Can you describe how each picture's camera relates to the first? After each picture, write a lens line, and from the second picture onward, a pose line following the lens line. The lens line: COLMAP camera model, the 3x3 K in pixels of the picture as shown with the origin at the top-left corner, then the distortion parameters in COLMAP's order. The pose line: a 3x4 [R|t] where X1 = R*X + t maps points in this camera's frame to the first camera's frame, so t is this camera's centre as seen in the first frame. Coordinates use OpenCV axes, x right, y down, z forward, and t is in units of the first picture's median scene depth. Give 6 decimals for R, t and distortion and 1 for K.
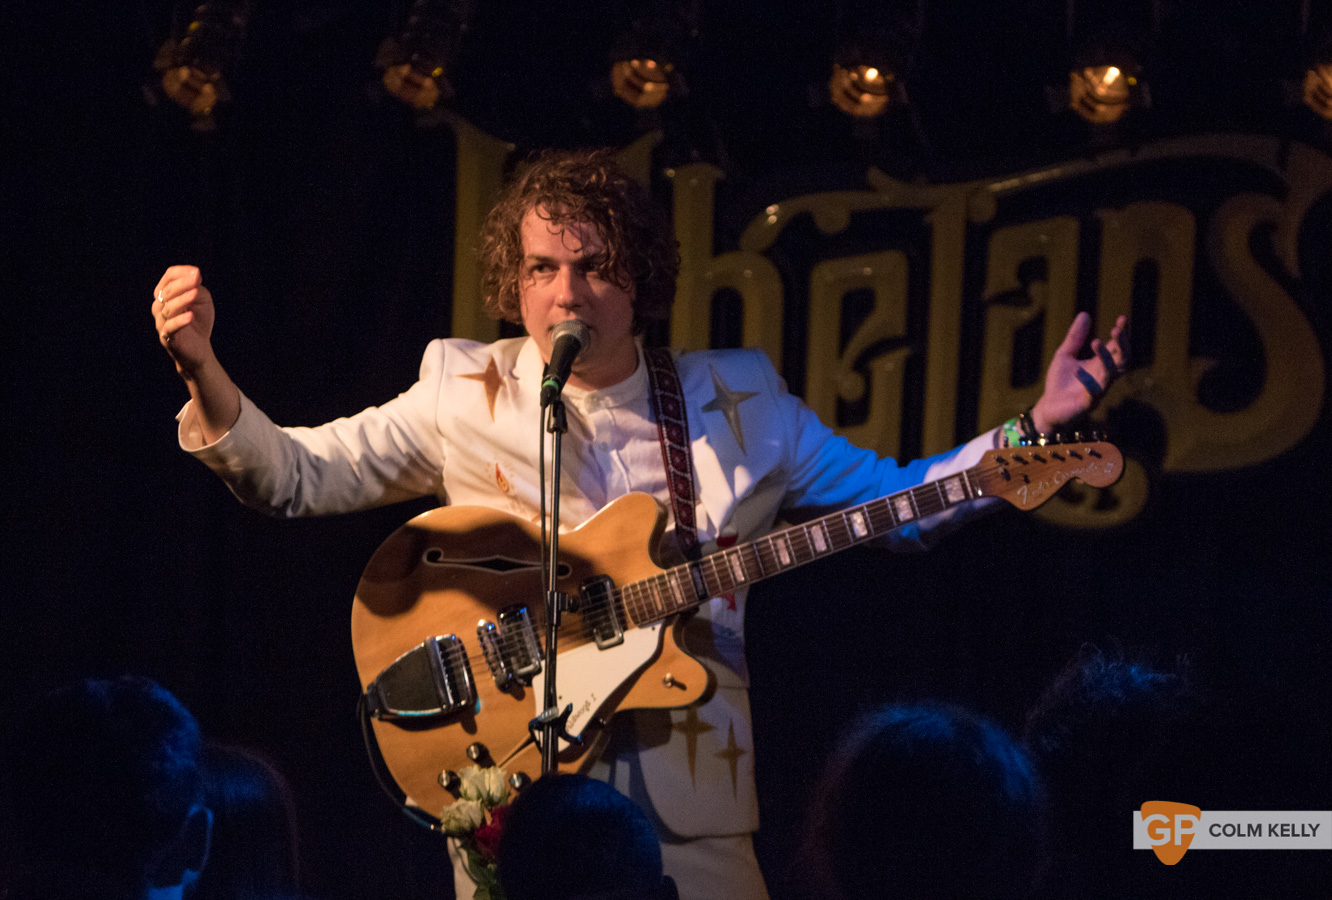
lens RADIAL K [[7315.1, 0, 666.0], [0, 7315.1, 450.0], [0, 0, 1]] dist [0.126749, -9.557869]
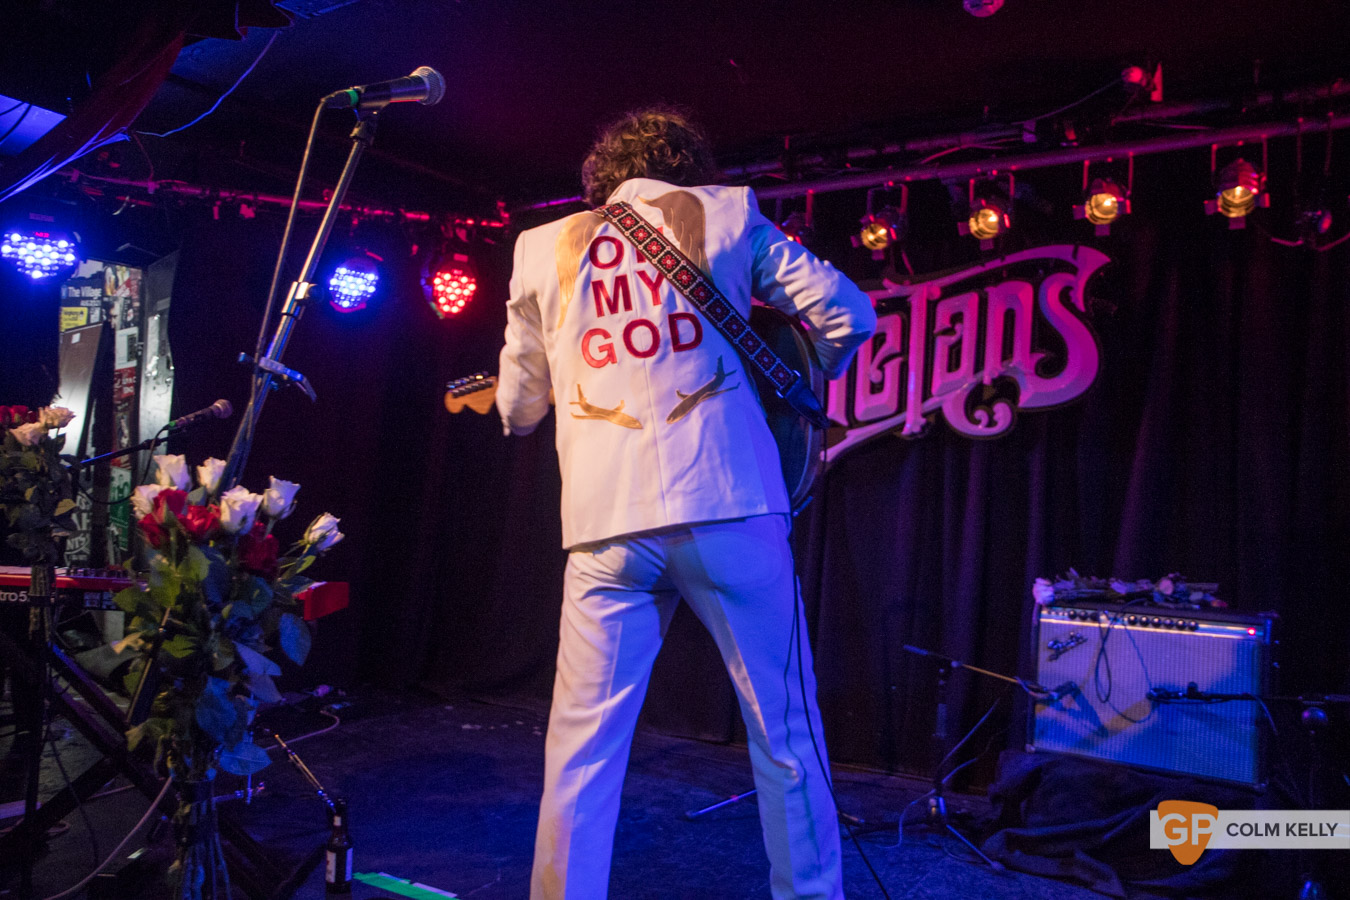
lens RADIAL K [[1041.7, 0, 681.0], [0, 1041.7, 453.7], [0, 0, 1]] dist [-0.112178, 0.106870]
pose [[0.956300, -0.000113, -0.292388, 0.061322], [-0.017169, 0.998253, -0.056539, 0.034189], [0.291883, 0.059088, 0.954627, 0.683581]]
